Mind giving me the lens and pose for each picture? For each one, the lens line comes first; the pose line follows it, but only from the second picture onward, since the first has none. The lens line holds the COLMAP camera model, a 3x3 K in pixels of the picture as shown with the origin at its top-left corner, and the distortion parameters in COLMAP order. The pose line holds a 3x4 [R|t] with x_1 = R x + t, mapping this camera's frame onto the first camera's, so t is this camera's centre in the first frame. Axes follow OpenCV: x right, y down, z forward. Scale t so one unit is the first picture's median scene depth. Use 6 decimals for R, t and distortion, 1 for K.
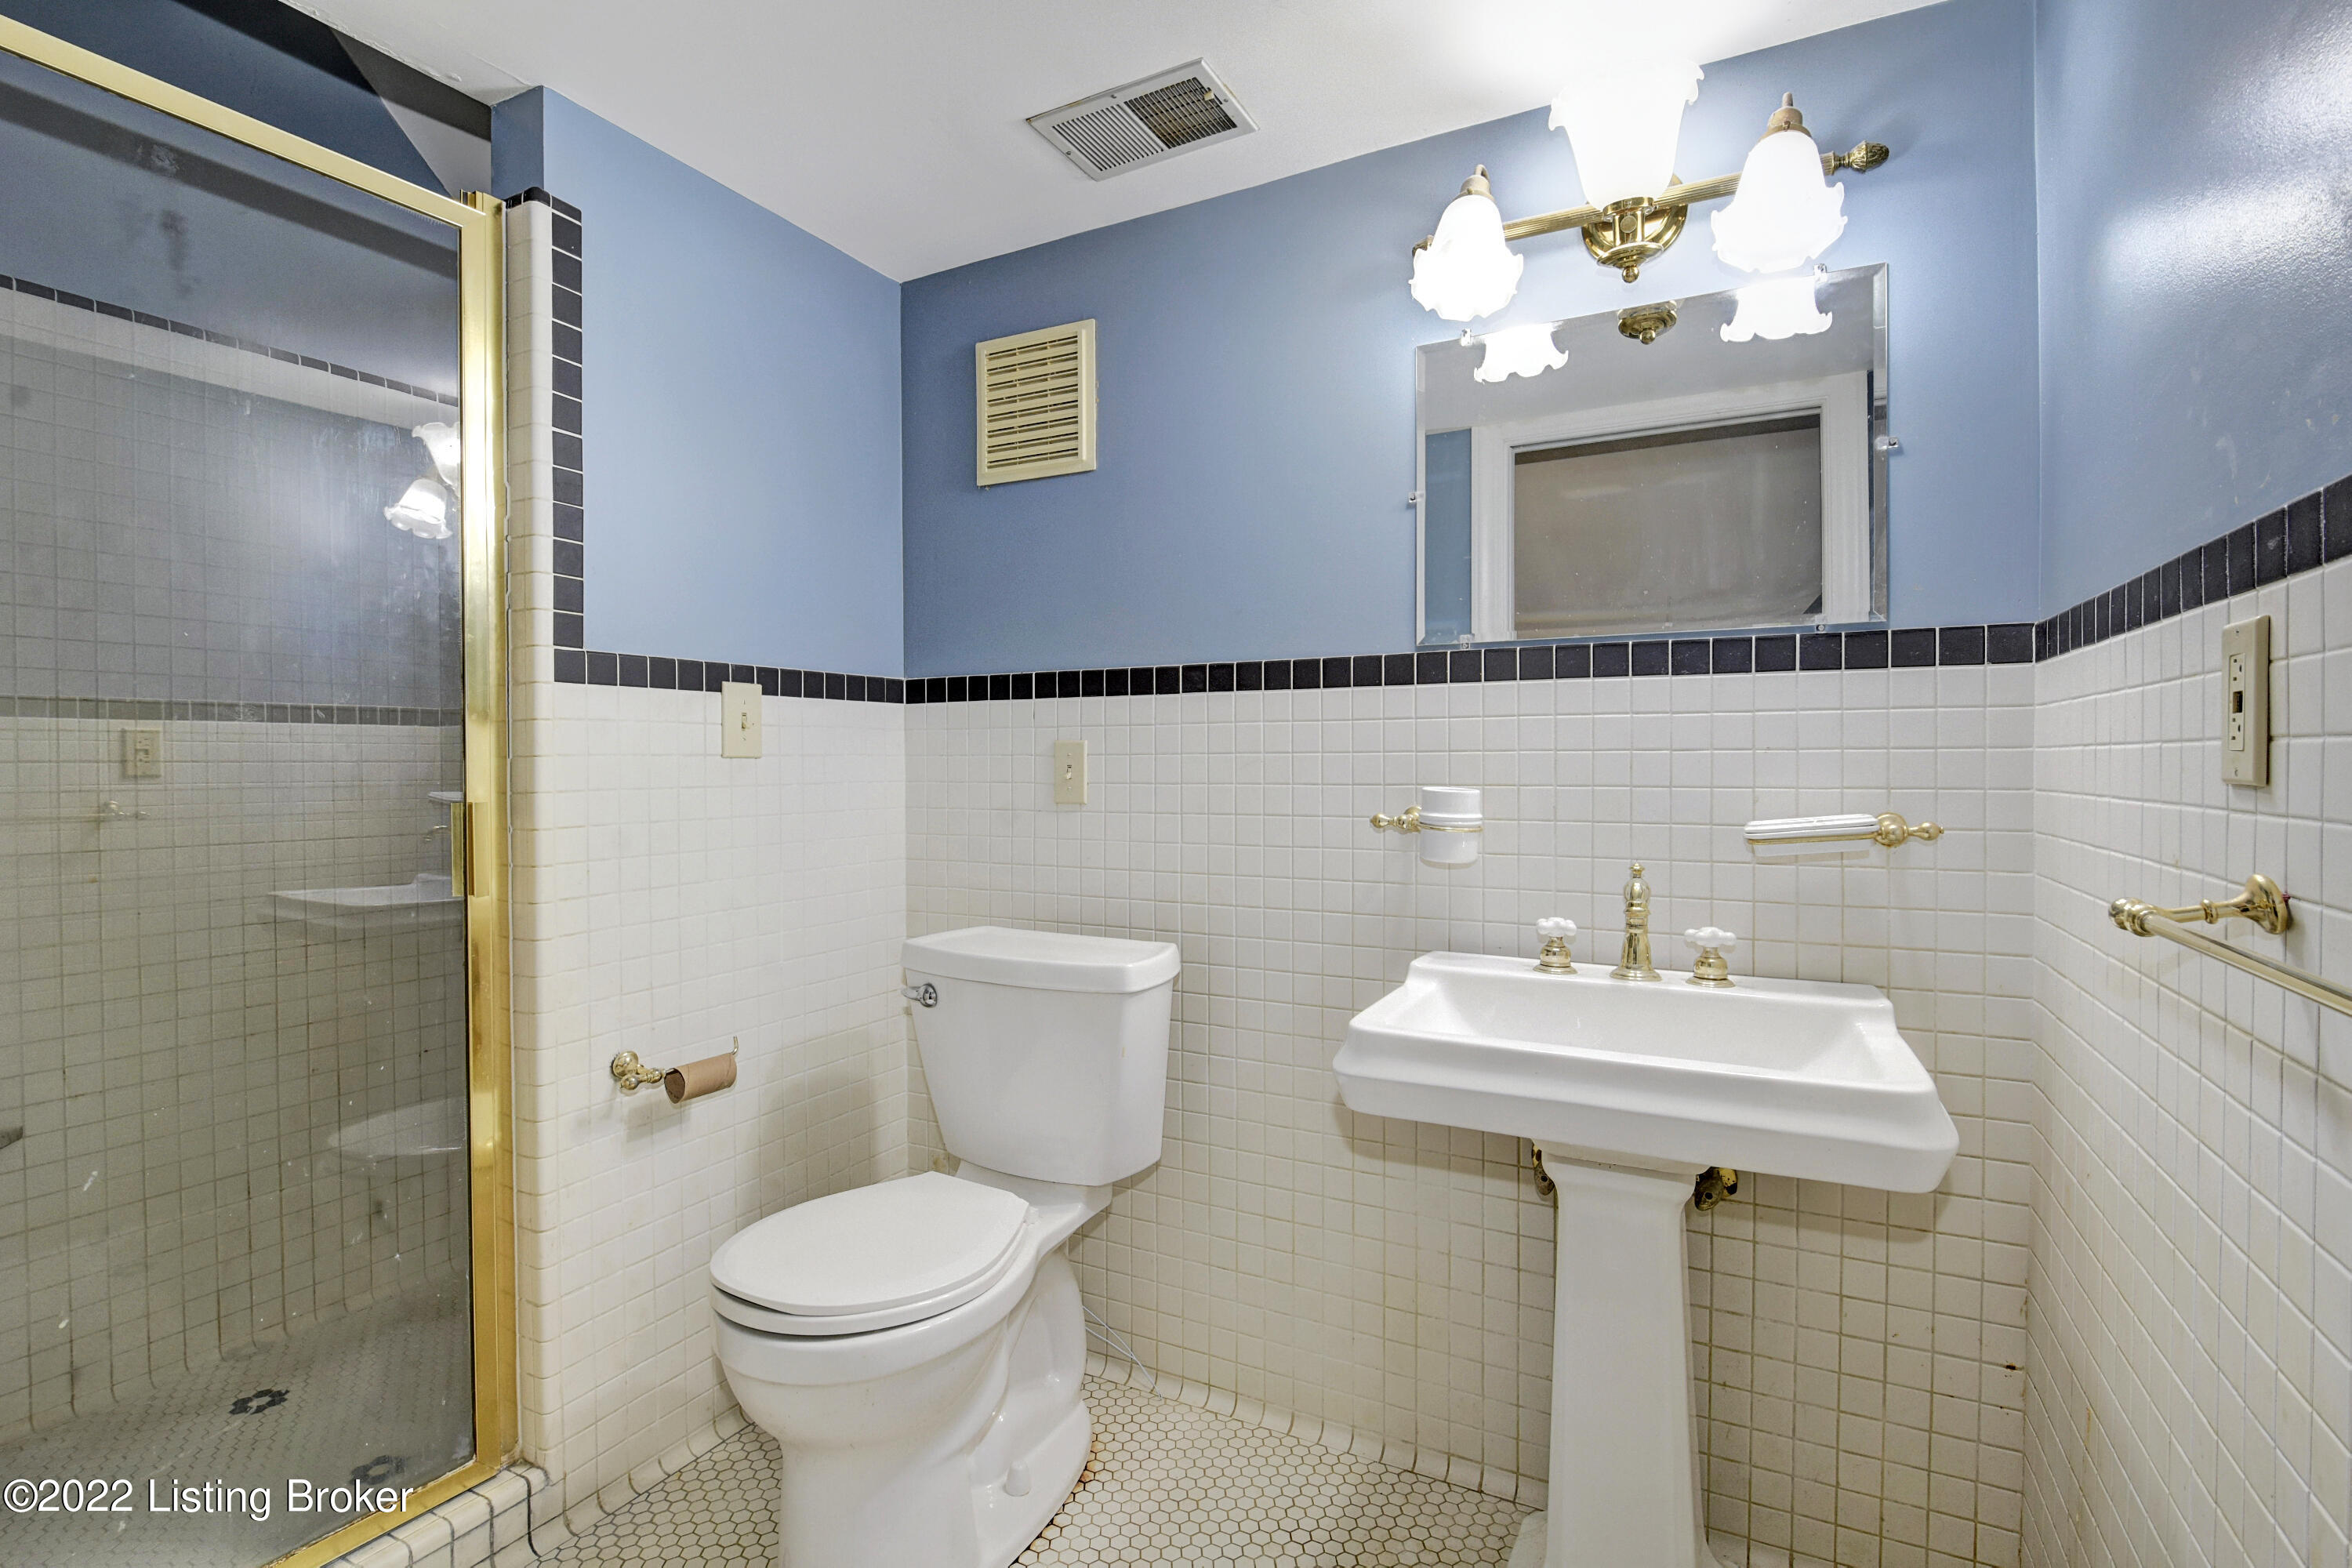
lens RADIAL K [[1114.3, 0, 1174.1], [0, 1114.3, 766.3], [0, 0, 1]] dist [-0.003267, -0.000795]
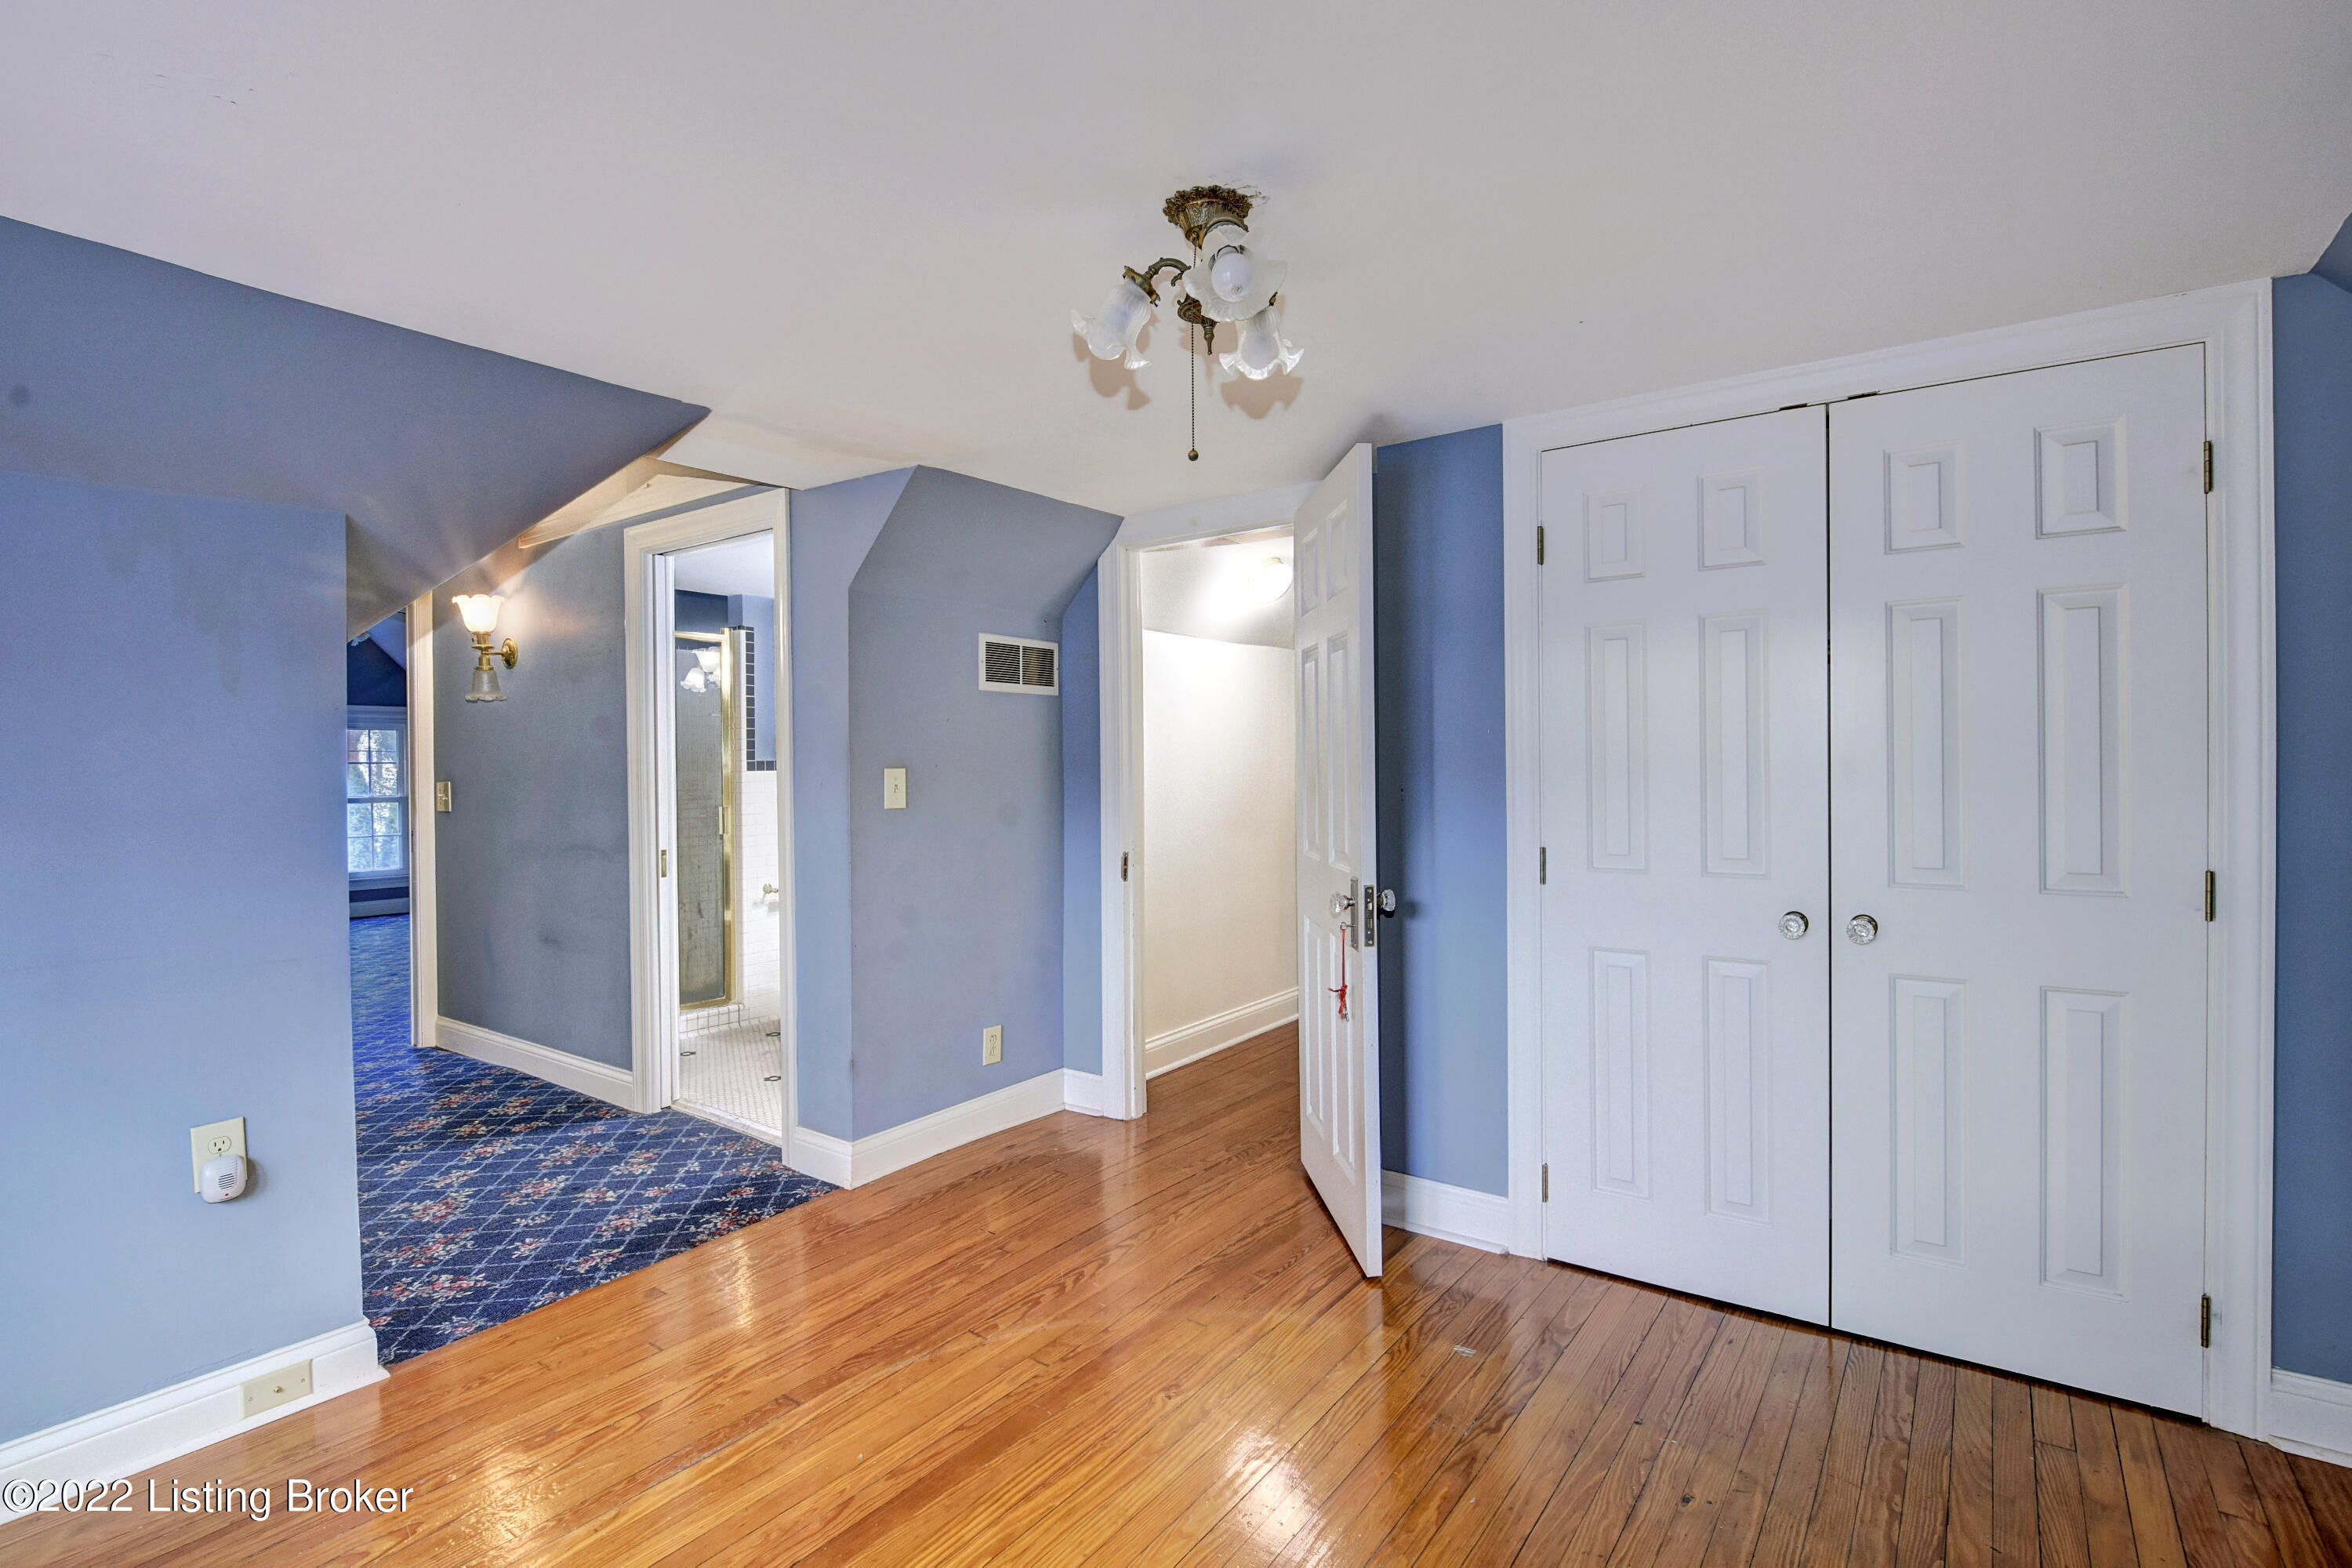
lens RADIAL K [[1114.3, 0, 1174.1], [0, 1114.3, 766.3], [0, 0, 1]] dist [-0.003267, -0.000795]
pose [[0.988641, -0.002295, -0.150277, 1.213981], [0.001757, 0.999992, -0.003716, -0.074954], [0.150285, 0.003410, 0.988637, -2.112708]]
